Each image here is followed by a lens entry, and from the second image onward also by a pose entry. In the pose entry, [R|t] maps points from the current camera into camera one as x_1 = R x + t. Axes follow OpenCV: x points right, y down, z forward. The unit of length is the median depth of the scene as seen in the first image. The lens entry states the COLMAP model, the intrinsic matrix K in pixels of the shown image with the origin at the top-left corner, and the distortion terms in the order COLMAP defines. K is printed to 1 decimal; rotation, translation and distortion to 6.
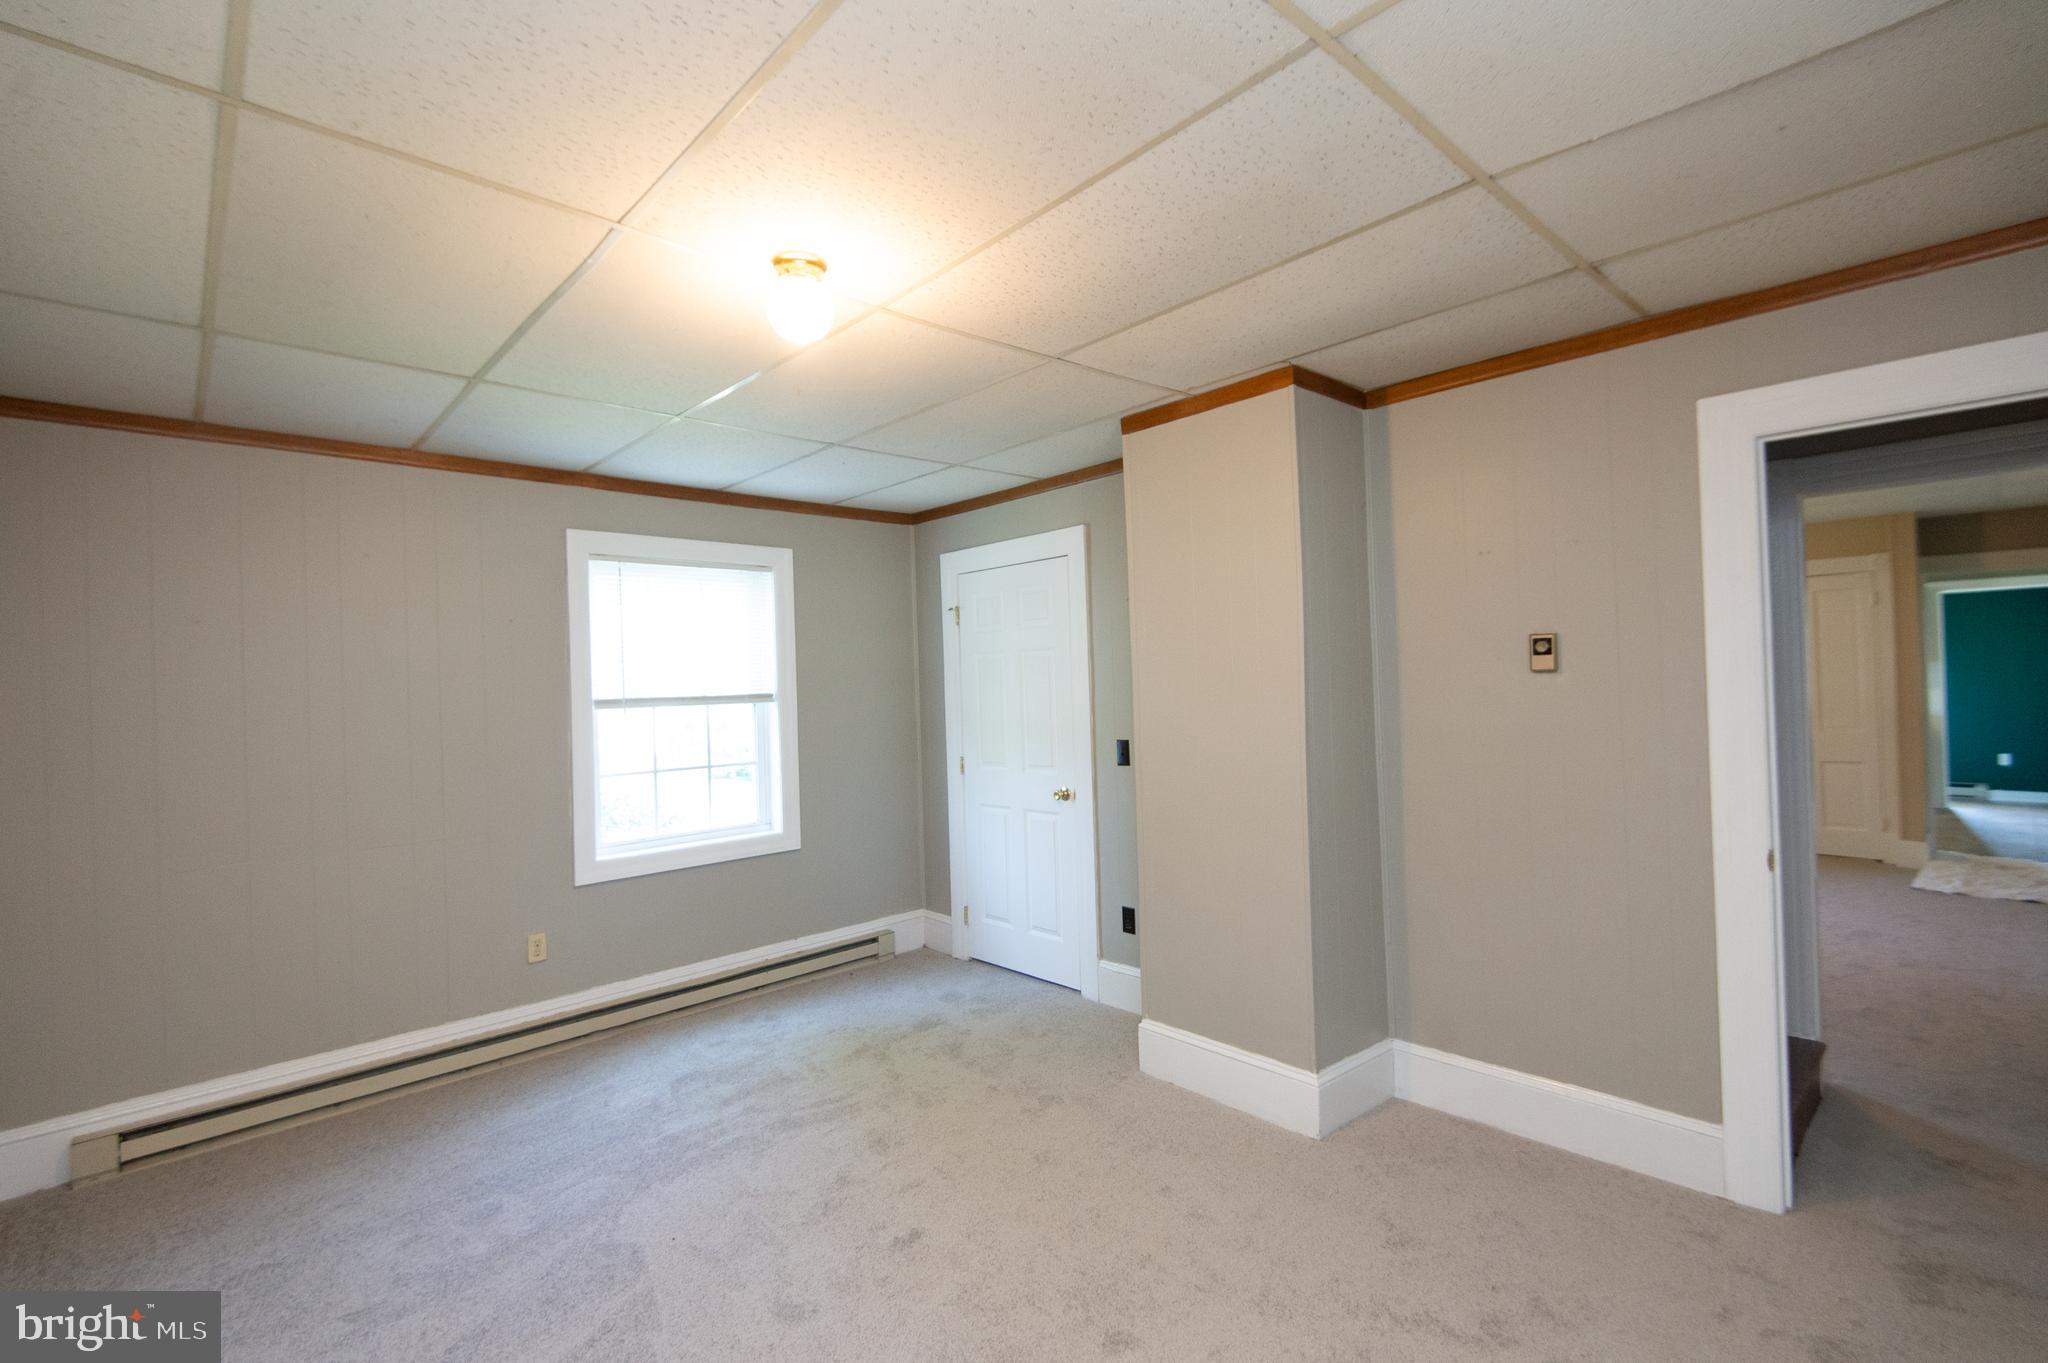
lens RADIAL K [[906.3, 0, 1033.3], [0, 906.3, 676.7], [0, 0, 1]] dist [0.001461, -0.001099]
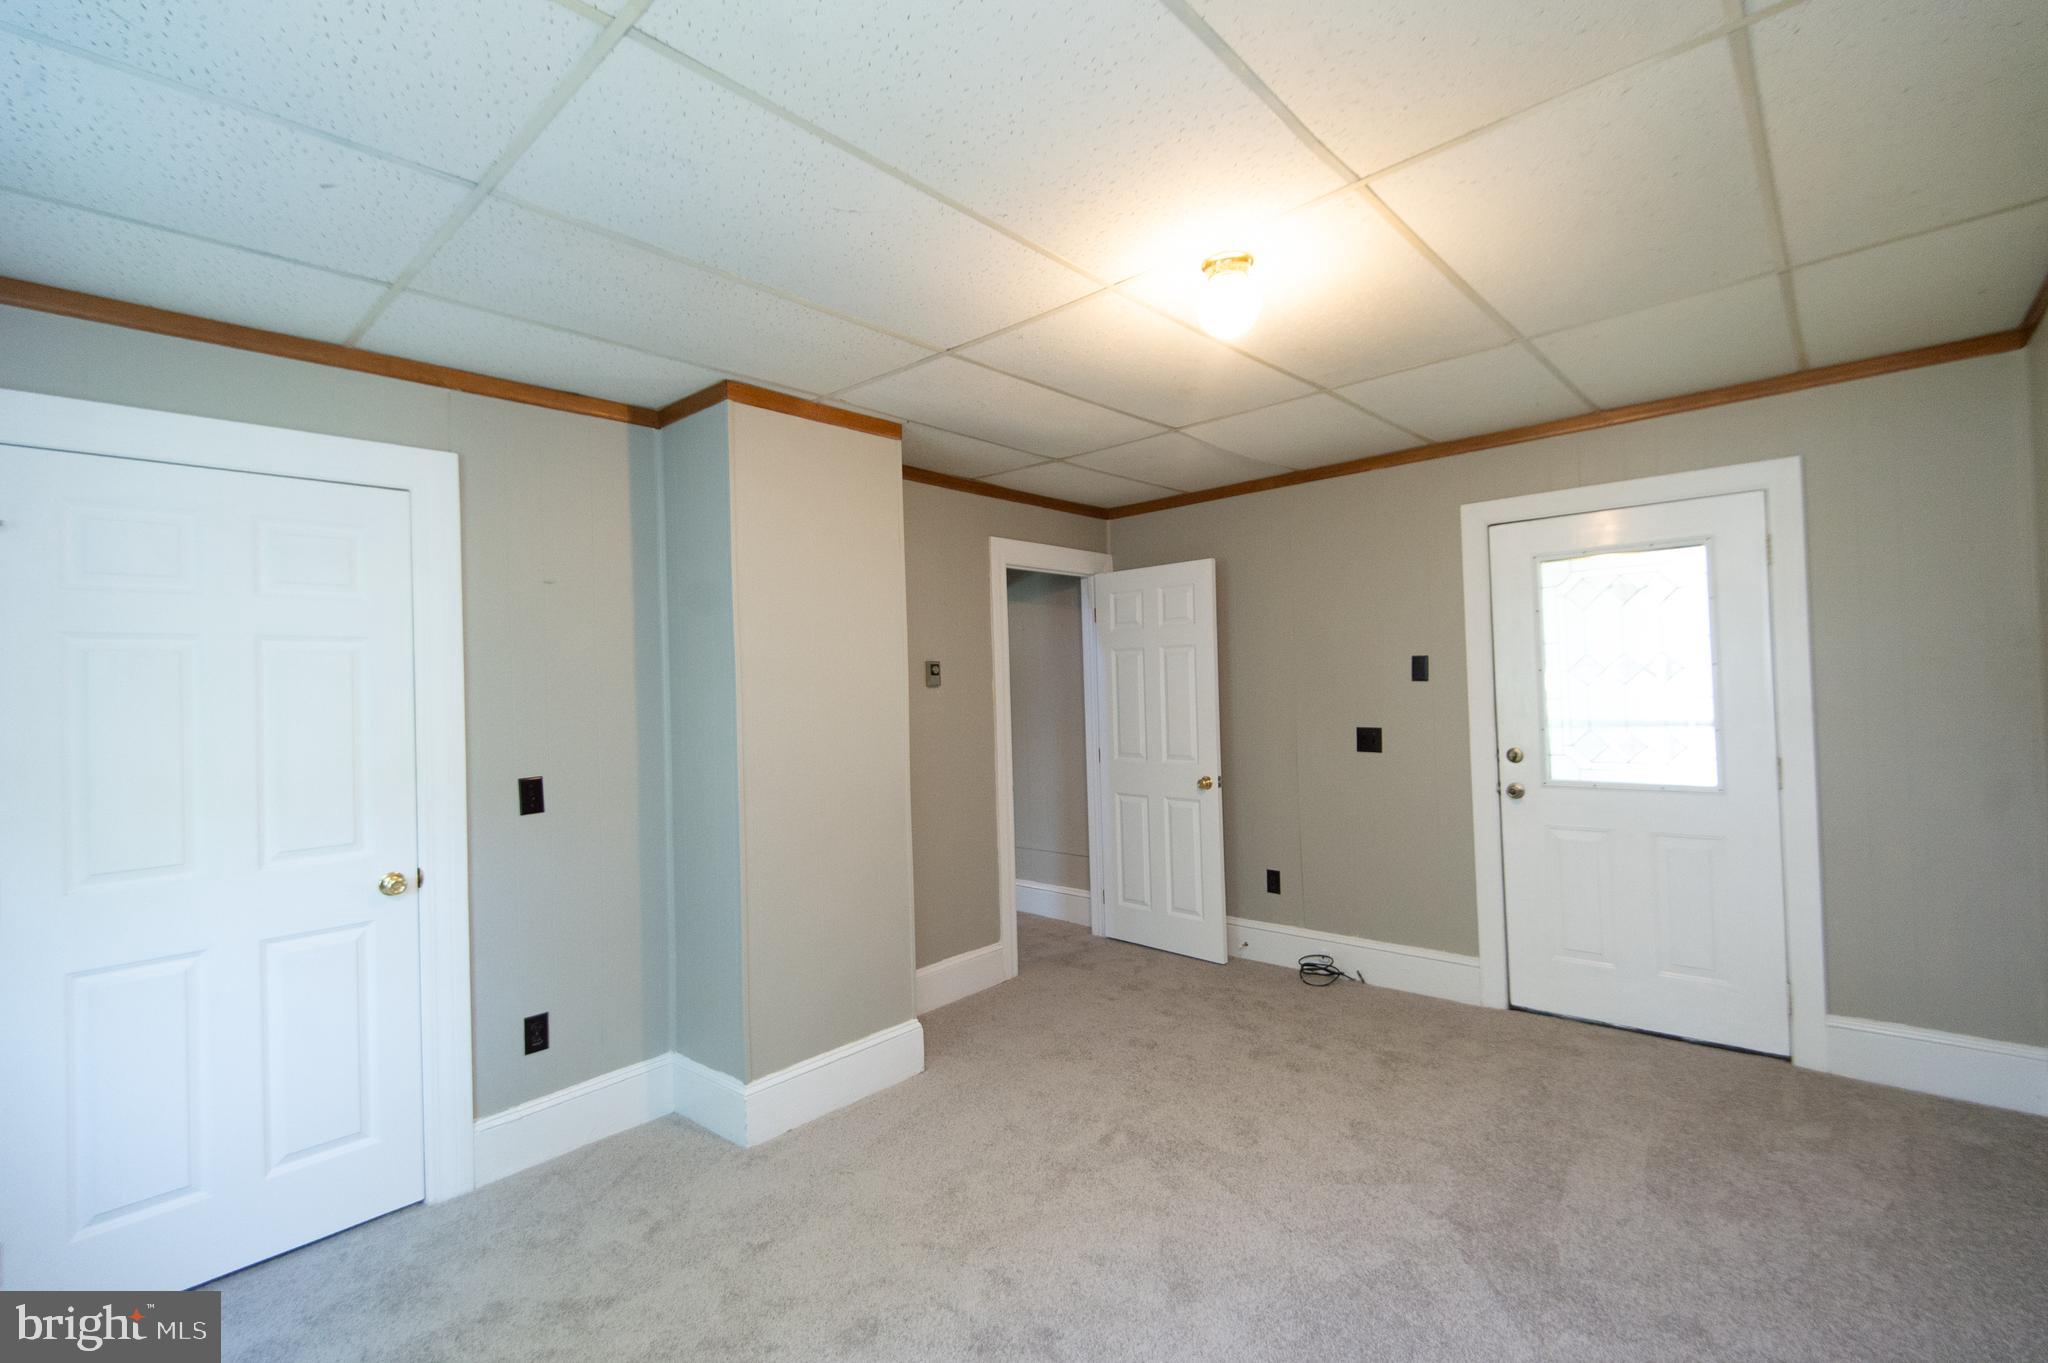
lens RADIAL K [[906.3, 0, 1033.3], [0, 906.3, 676.7], [0, 0, 1]] dist [0.001461, -0.001099]
pose [[-0.091687, 0.039046, 0.995022, -0.722598], [0.021014, 0.999084, -0.037269, 0.029015], [-0.995566, 0.017492, -0.092423, 0.756554]]
